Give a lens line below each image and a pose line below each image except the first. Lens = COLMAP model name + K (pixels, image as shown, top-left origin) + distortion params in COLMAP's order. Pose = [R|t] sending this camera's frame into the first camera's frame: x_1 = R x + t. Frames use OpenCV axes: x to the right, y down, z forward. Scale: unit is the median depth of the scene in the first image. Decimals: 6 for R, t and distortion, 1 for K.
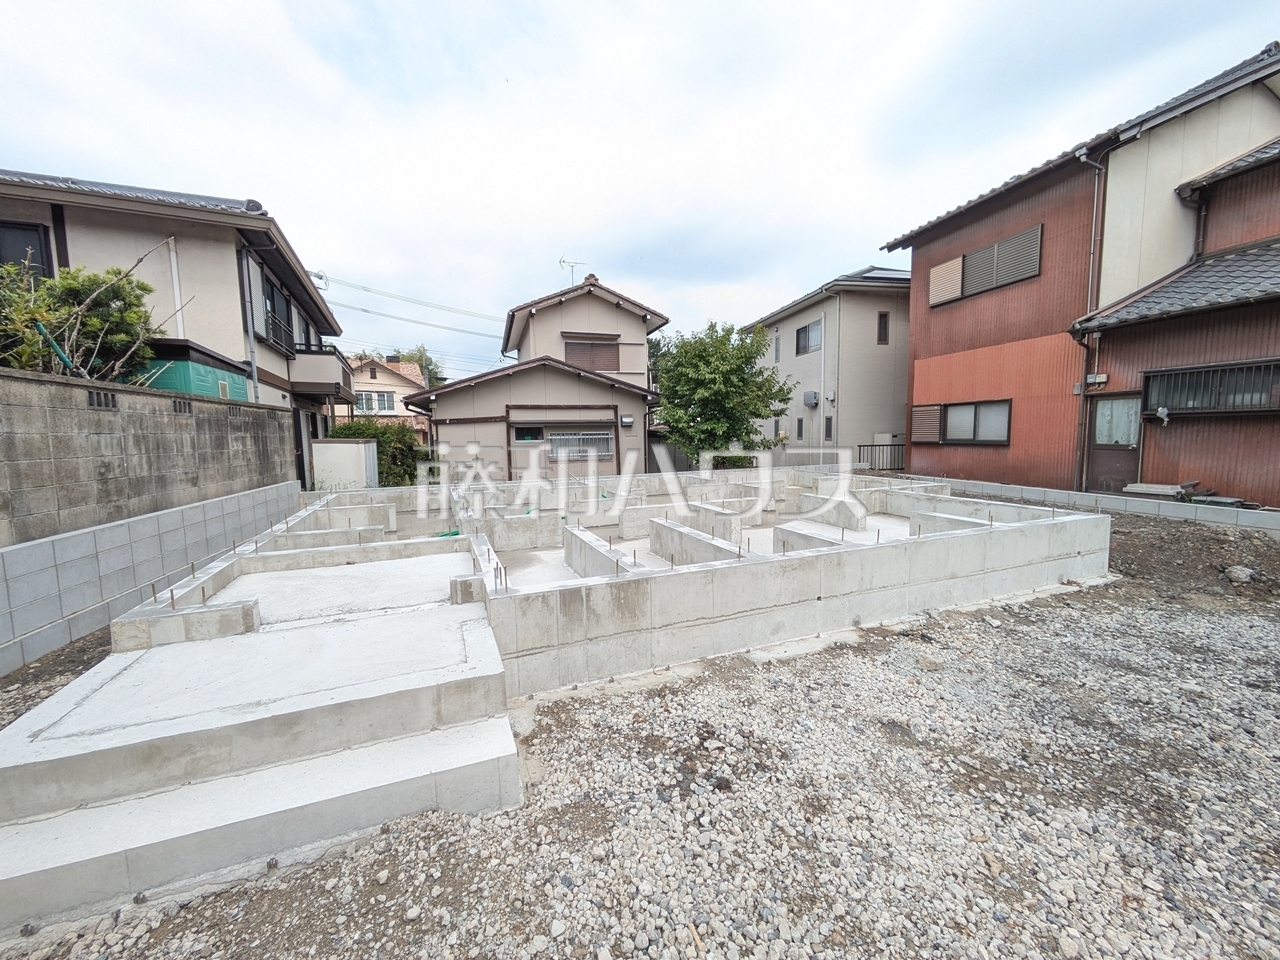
lens RADIAL K [[507.0, 0, 640.0], [0, 507.0, 480.0], [0, 0, 1]] dist [-0.001566, 0.002066]
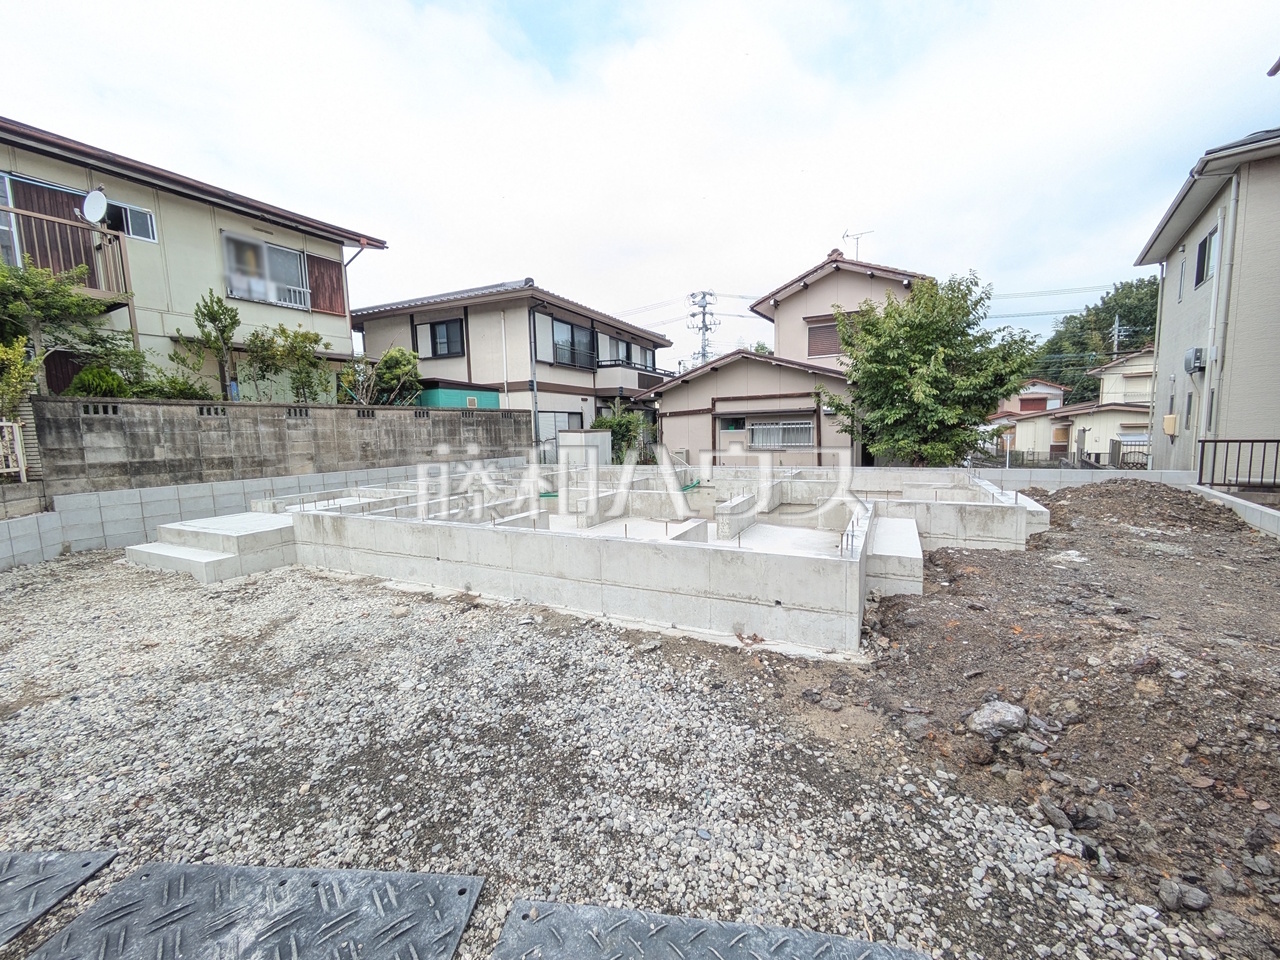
lens RADIAL K [[507.0, 0, 640.0], [0, 507.0, 480.0], [0, 0, 1]] dist [-0.001566, 0.002066]
pose [[0.658354, 0.076614, -0.748800, 0.629281], [-0.056647, 0.997028, 0.052208, -0.024472], [0.750574, 0.008046, 0.660737, 0.201617]]
